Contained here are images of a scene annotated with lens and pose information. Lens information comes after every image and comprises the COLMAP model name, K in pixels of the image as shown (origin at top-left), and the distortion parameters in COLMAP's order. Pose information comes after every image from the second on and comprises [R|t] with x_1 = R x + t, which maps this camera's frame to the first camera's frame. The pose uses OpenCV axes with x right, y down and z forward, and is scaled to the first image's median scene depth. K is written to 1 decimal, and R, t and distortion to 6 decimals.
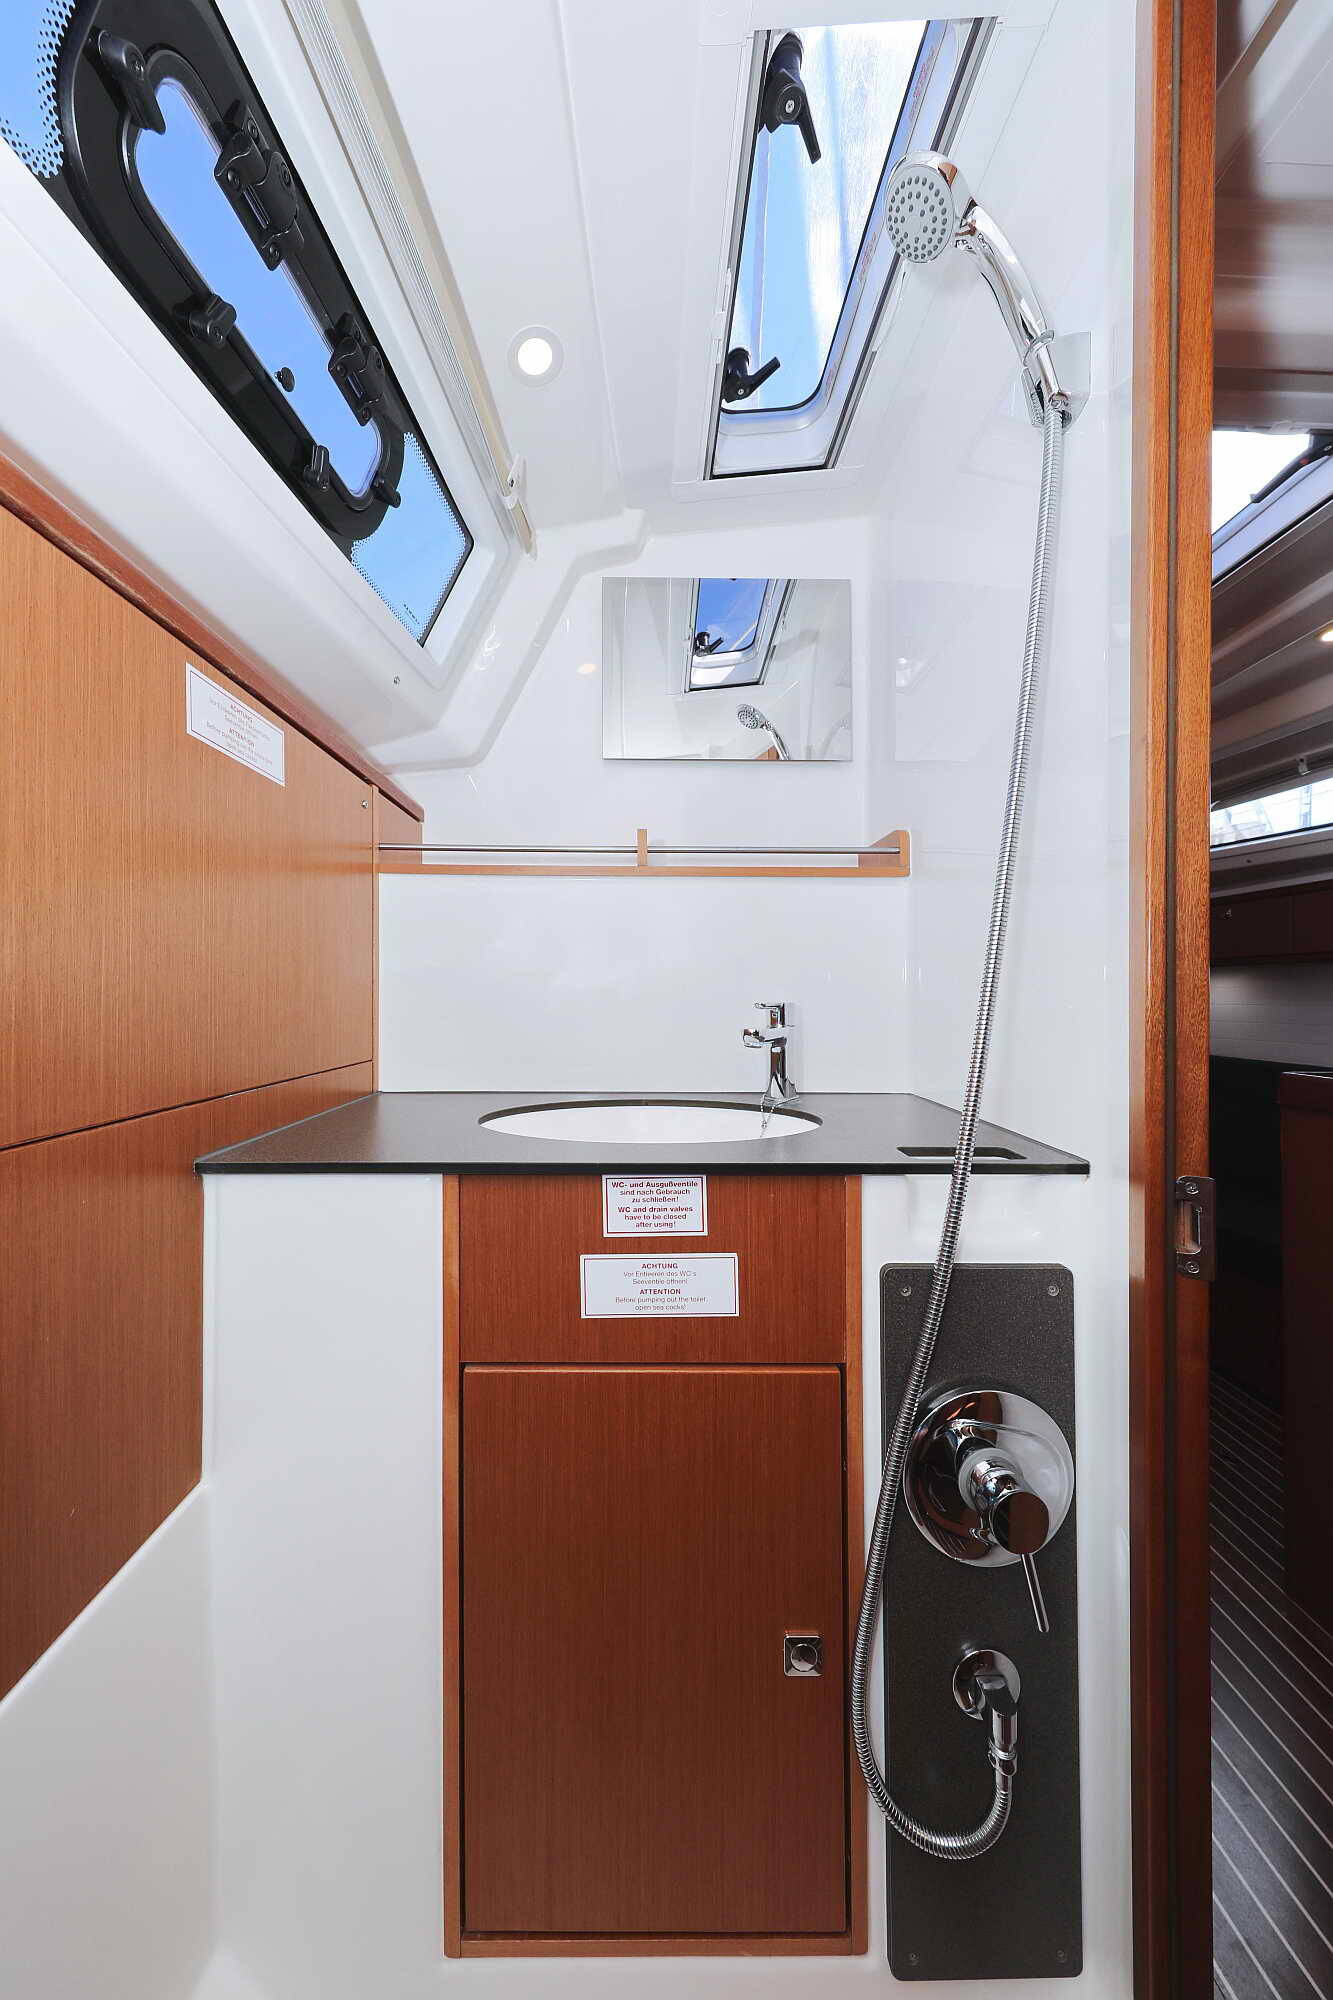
lens RADIAL K [[667.7, 0, 656.0], [0, 667.7, 983.4], [0, 0, 1]] dist [-0.000763, -0.000056]
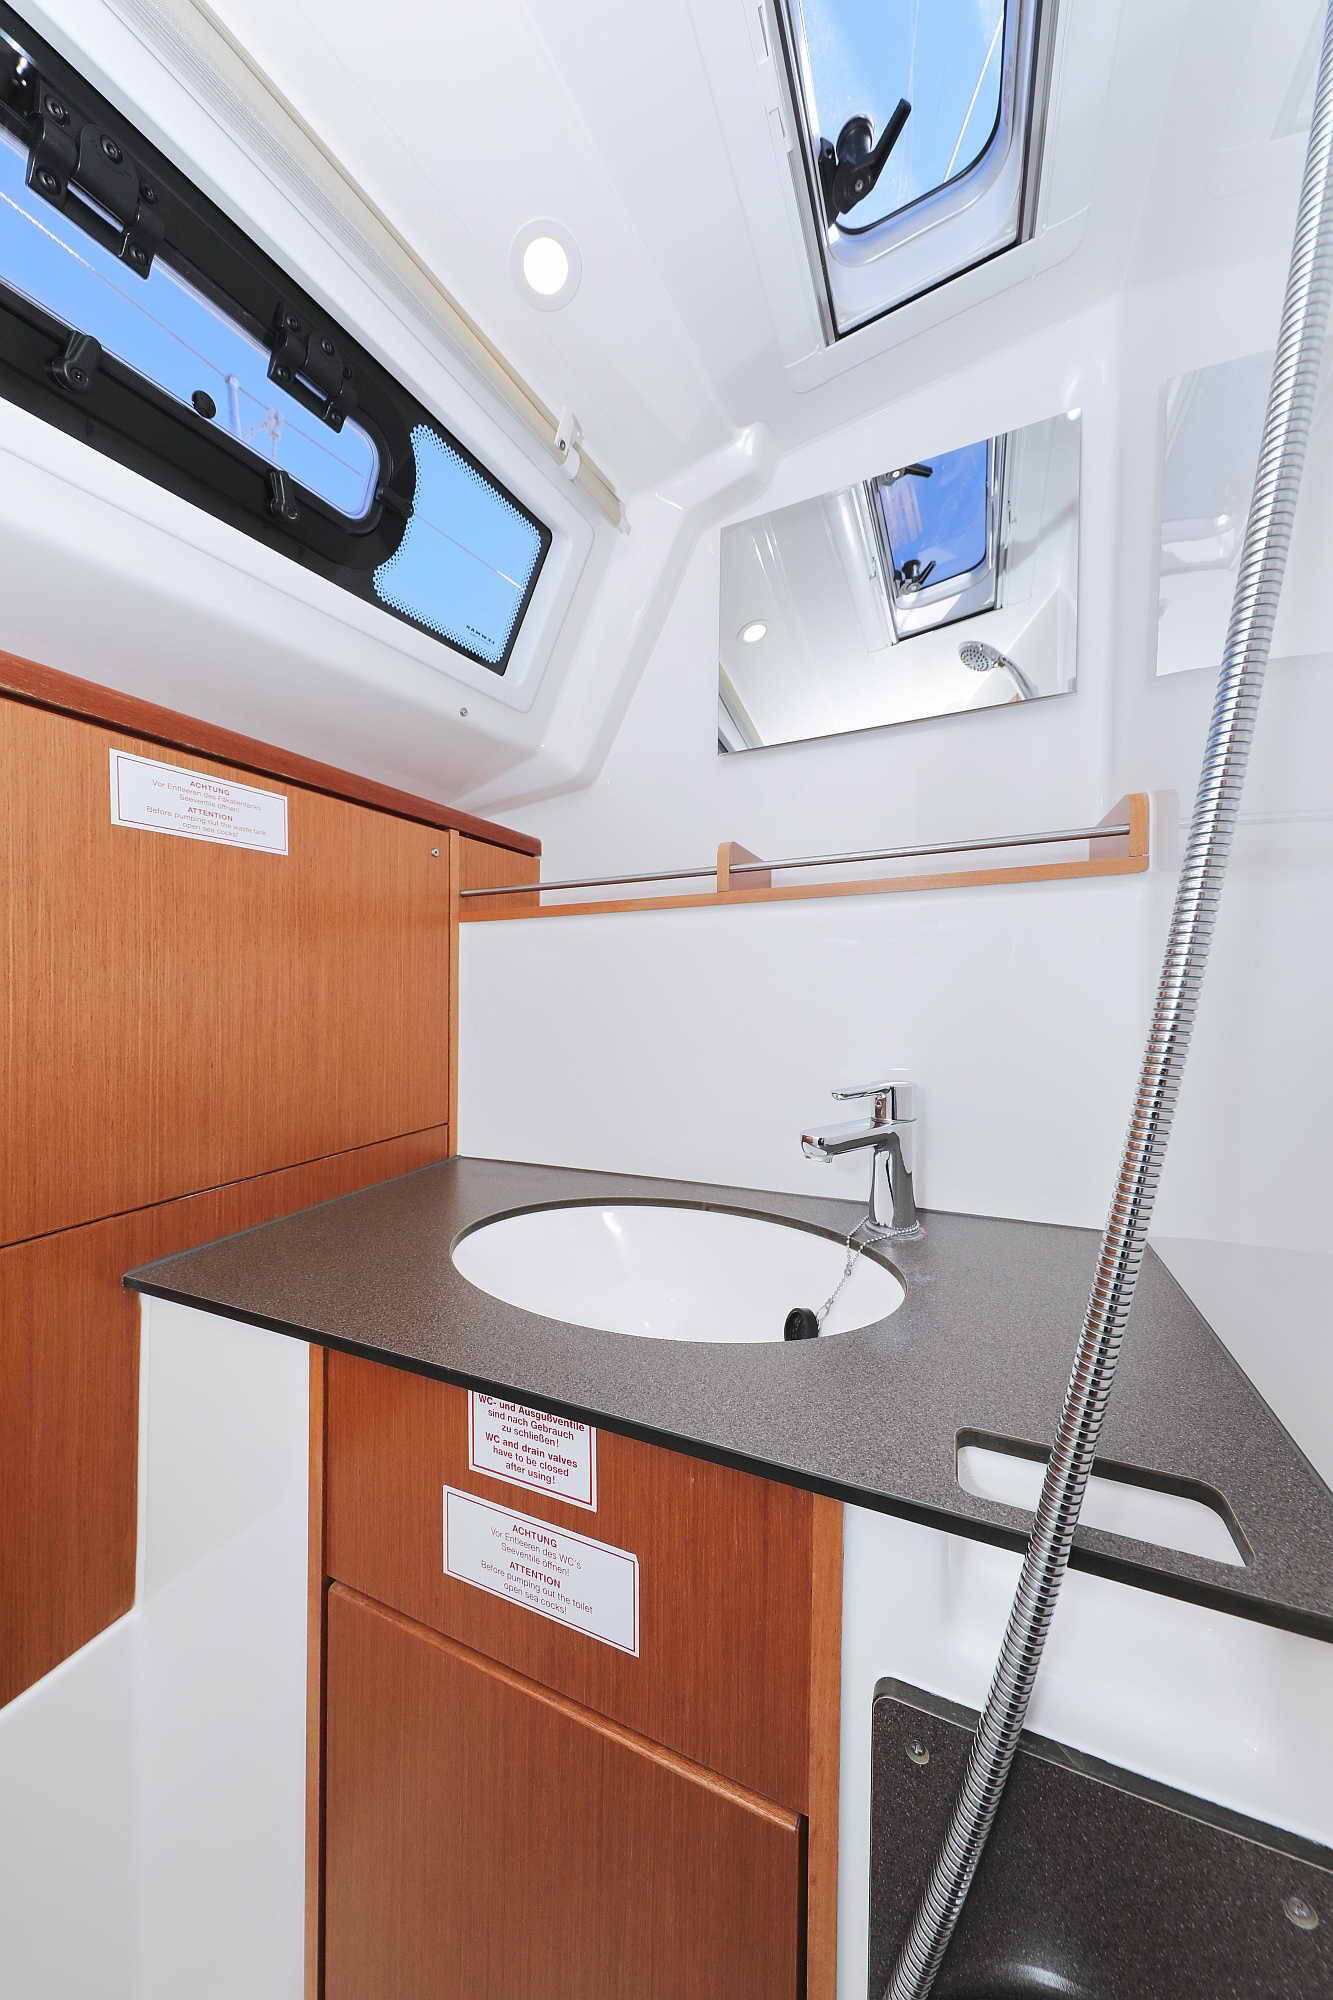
lens RADIAL K [[656.8, 0, 666.5], [0, 656.8, 1000.0], [0, 0, 1]] dist [0.002537, 0.000025]
pose [[0.905340, -0.013040, -0.424488, 0.292828], [0.030178, 0.998977, 0.033676, -0.094955], [0.423615, -0.043298, 0.904807, 0.338564]]
